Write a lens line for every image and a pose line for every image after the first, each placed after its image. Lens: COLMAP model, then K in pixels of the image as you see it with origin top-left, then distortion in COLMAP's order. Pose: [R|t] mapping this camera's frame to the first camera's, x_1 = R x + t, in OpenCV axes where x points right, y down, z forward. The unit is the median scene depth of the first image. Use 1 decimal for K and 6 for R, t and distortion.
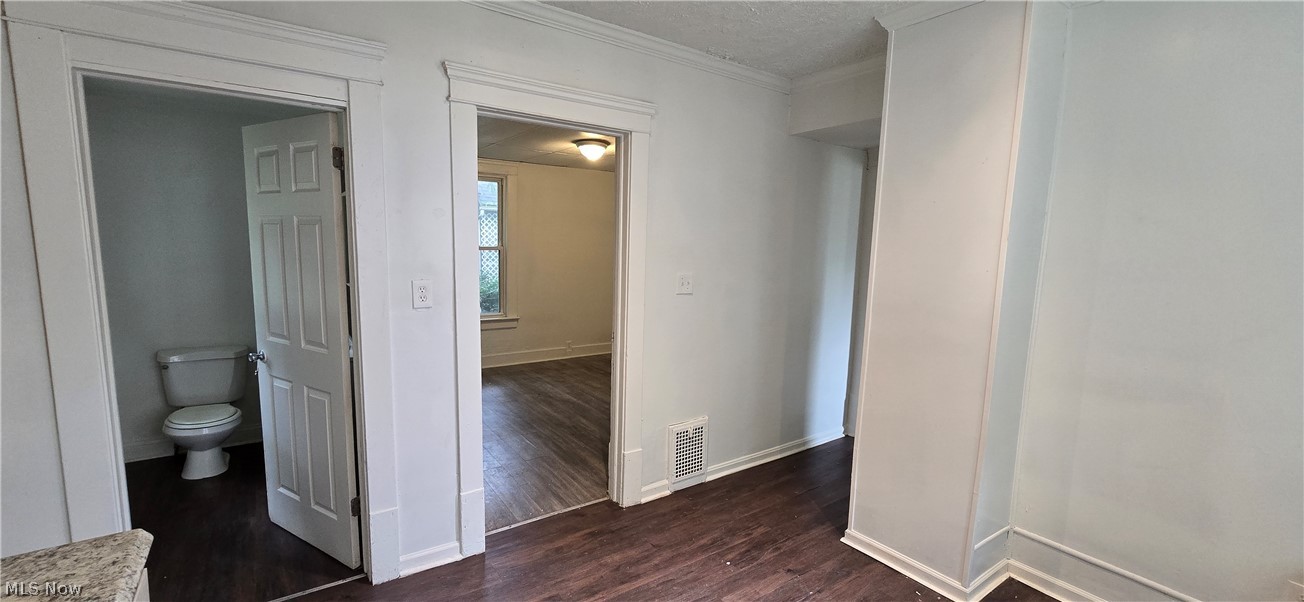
lens RADIAL K [[533.9, 0, 651.0], [0, 533.9, 306.0], [0, 0, 1]] dist [-0.002123, -0.000445]
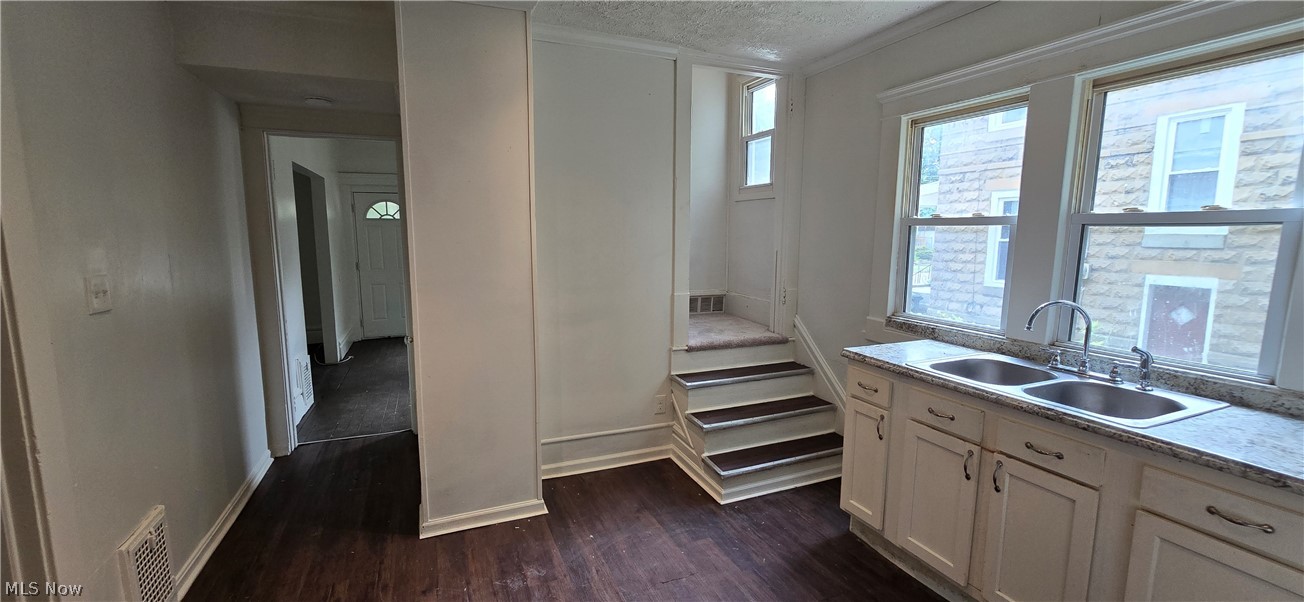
lens RADIAL K [[533.9, 0, 651.8], [0, 533.9, 305.9], [0, 0, 1]] dist [-0.002123, -0.000445]
pose [[0.227278, -0.158947, 0.960771, -0.423044], [0.123264, 0.983350, 0.133523, -0.040806], [-0.965997, 0.088081, 0.243086, 0.375105]]
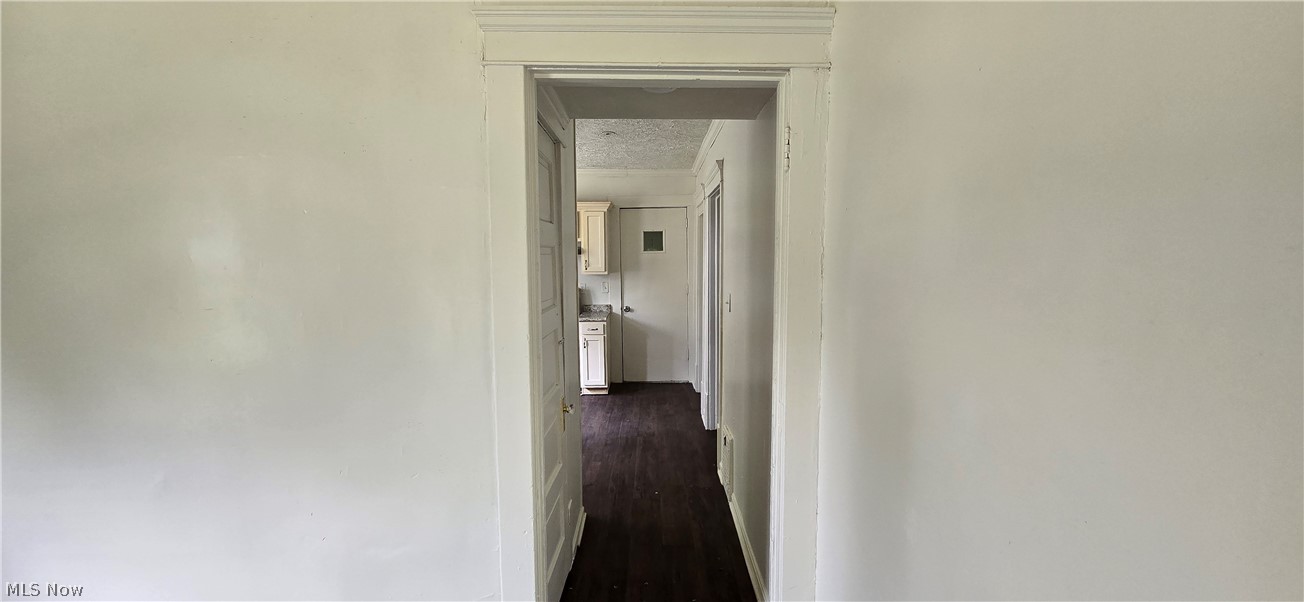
lens RADIAL K [[533.9, 0, 652.8], [0, 533.9, 302.4], [0, 0, 1]] dist [-0.002123, -0.000445]
pose [[-0.586199, 0.038191, -0.809267, 1.306936], [-0.115276, 0.984793, 0.129976, -0.203631], [0.801924, 0.169481, -0.572882, 1.865332]]
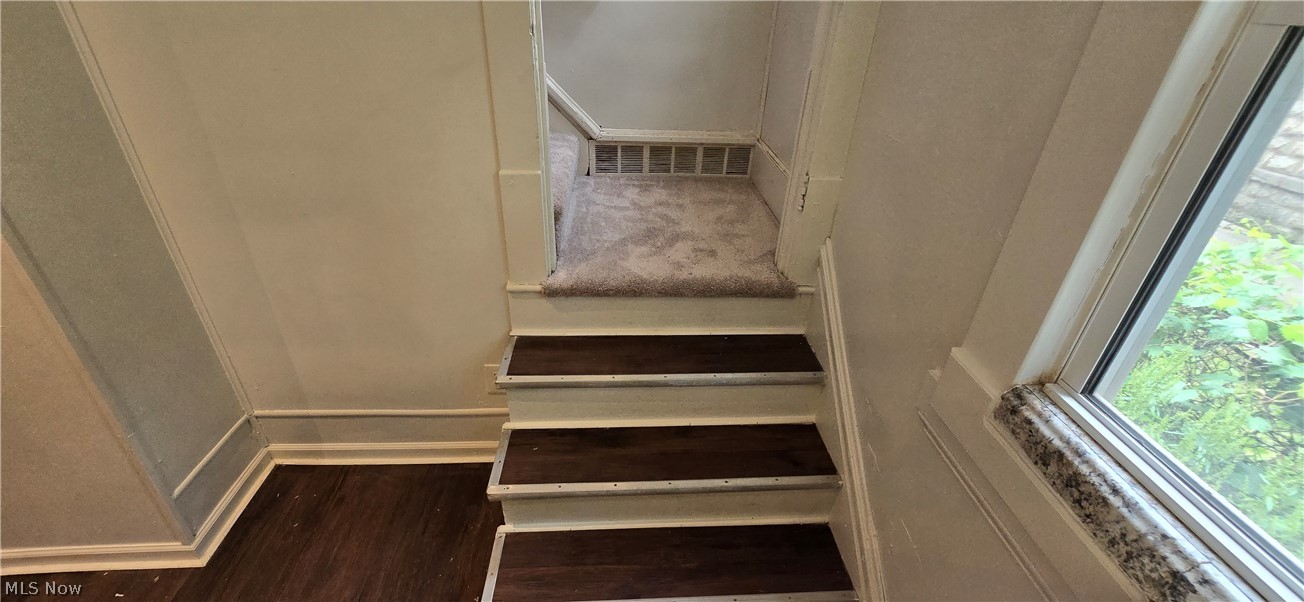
lens RADIAL K [[533.9, 0, 648.5], [0, 533.9, 299.6], [0, 0, 1]] dist [-0.002123, -0.000445]
pose [[0.536950, -0.430762, 0.725347, 0.498427], [0.087310, 0.883568, 0.460092, -0.014067], [-0.839084, -0.183717, 0.512042, 0.188779]]
